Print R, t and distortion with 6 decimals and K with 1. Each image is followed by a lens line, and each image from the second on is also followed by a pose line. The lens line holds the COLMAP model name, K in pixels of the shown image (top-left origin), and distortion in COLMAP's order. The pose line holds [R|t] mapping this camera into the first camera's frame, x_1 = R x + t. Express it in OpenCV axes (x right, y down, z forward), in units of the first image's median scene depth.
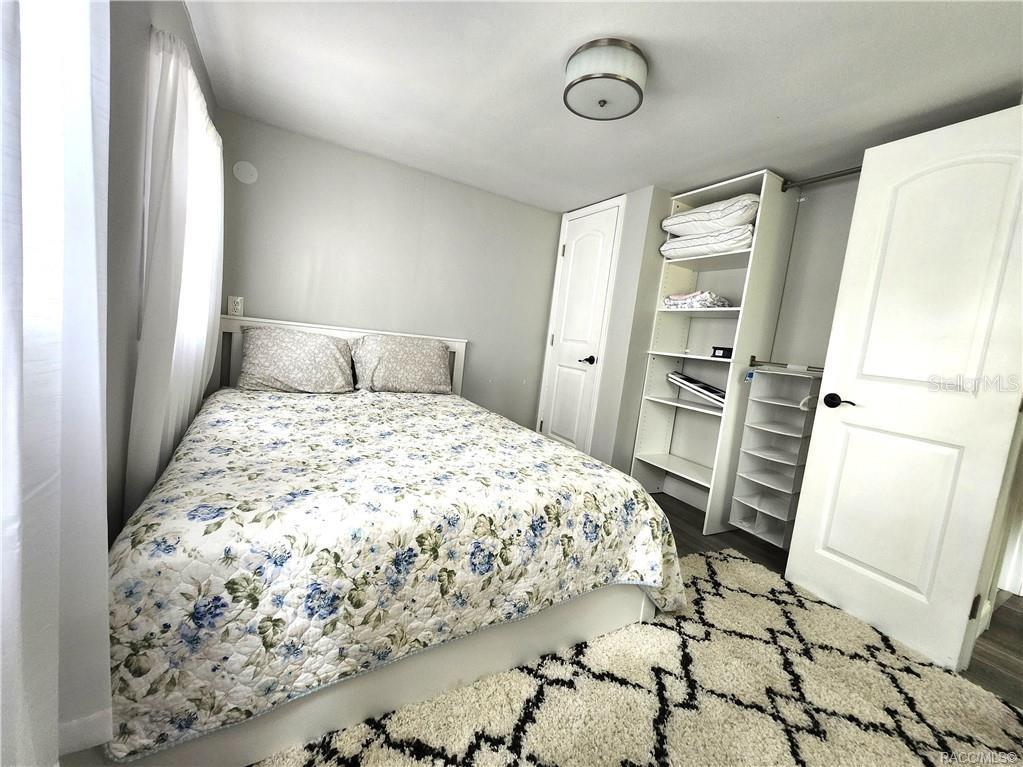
lens RADIAL K [[406.9, 0, 514.2], [0, 406.9, 367.0], [0, 0, 1]] dist [-0.002856, -0.000288]
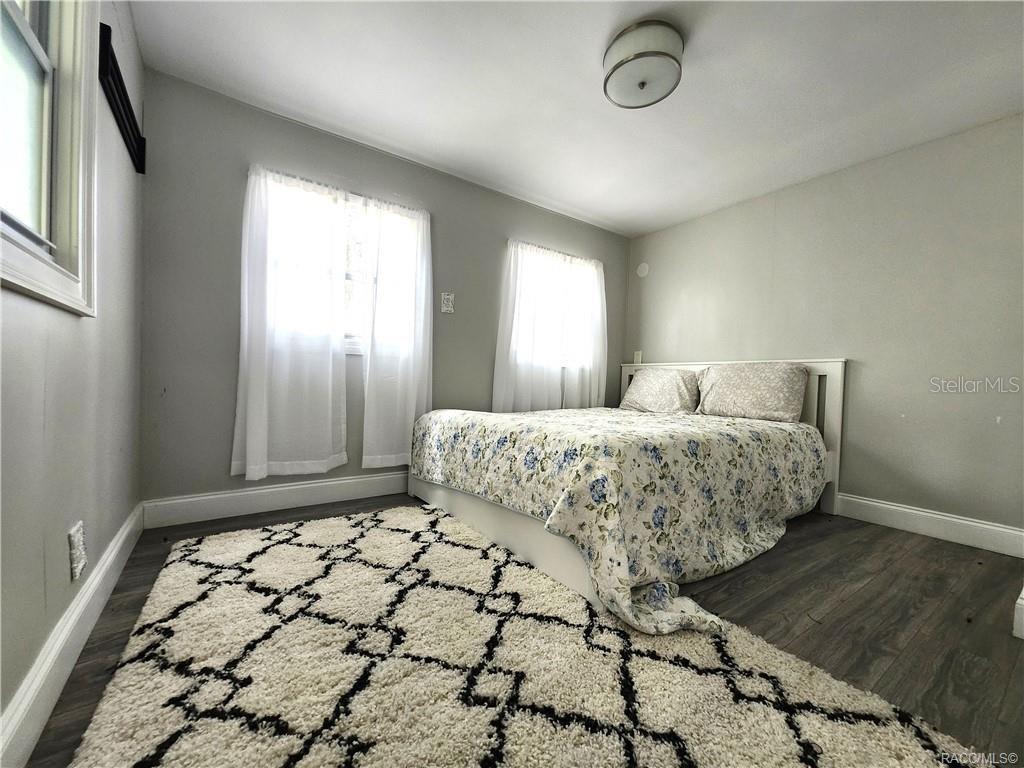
lens RADIAL K [[401.6, 0, 514.3], [0, 401.6, 383.1], [0, 0, 1]] dist [-0.001902, -0.000469]
pose [[0.111028, -0.114686, -0.987178, 1.431714], [-0.095331, 0.987510, -0.125447, 0.344567], [0.989234, 0.108036, 0.098708, 0.845249]]
